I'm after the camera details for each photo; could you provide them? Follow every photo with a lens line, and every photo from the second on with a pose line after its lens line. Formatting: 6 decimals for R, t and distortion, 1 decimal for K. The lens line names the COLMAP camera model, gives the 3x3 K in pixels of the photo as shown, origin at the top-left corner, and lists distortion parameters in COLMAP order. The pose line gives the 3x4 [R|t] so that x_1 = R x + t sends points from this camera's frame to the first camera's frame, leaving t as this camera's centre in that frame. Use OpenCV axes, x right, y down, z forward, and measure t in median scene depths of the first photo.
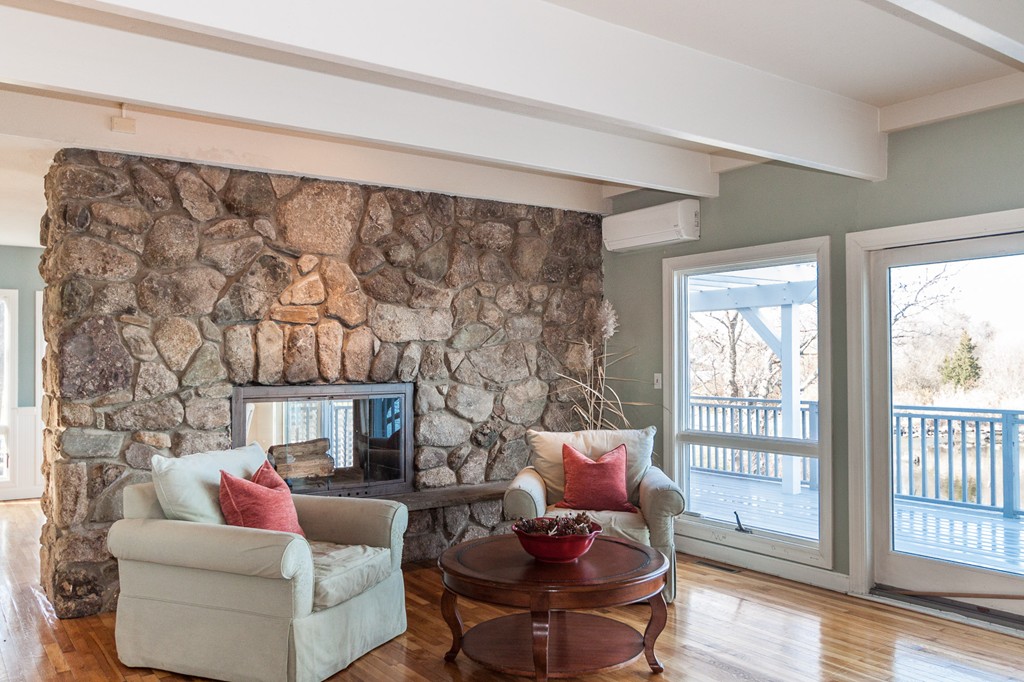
lens RADIAL K [[821.7, 0, 510.4], [0, 821.7, 348.1], [0, 0, 1]] dist [0.006396, -0.011177]
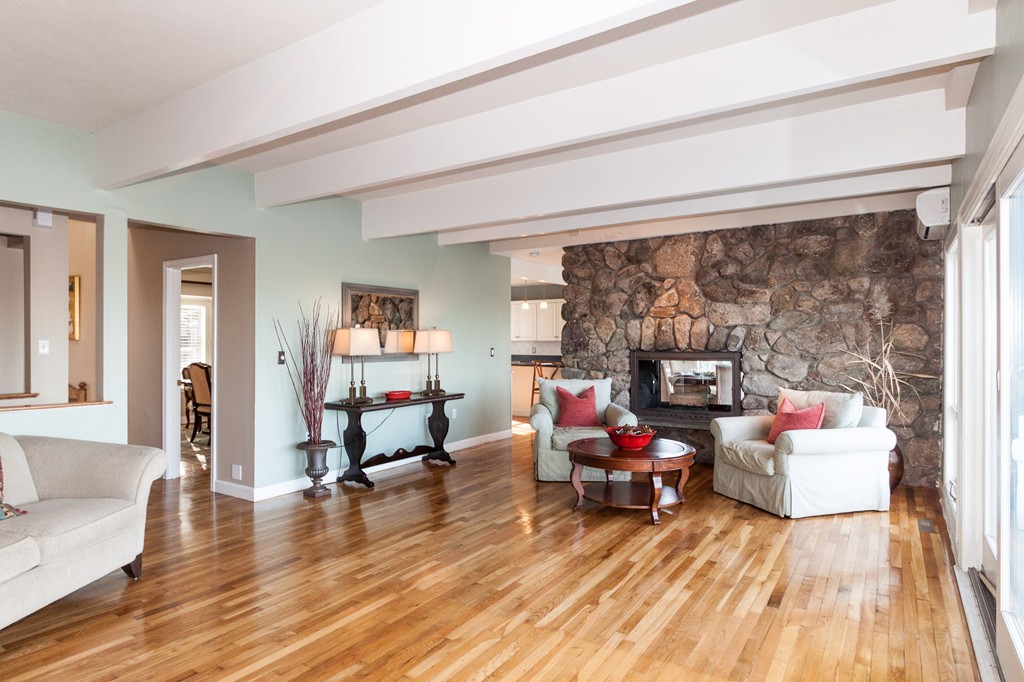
lens RADIAL K [[641.6, 0, 508.7], [0, 641.6, 334.2], [0, 0, 1]] dist [0.002843, 0.000078]
pose [[0.332221, -0.001152, -0.943201, 0.913534], [0.020445, 0.999773, 0.005981, -0.008128], [0.942980, -0.021271, 0.332169, 0.196083]]
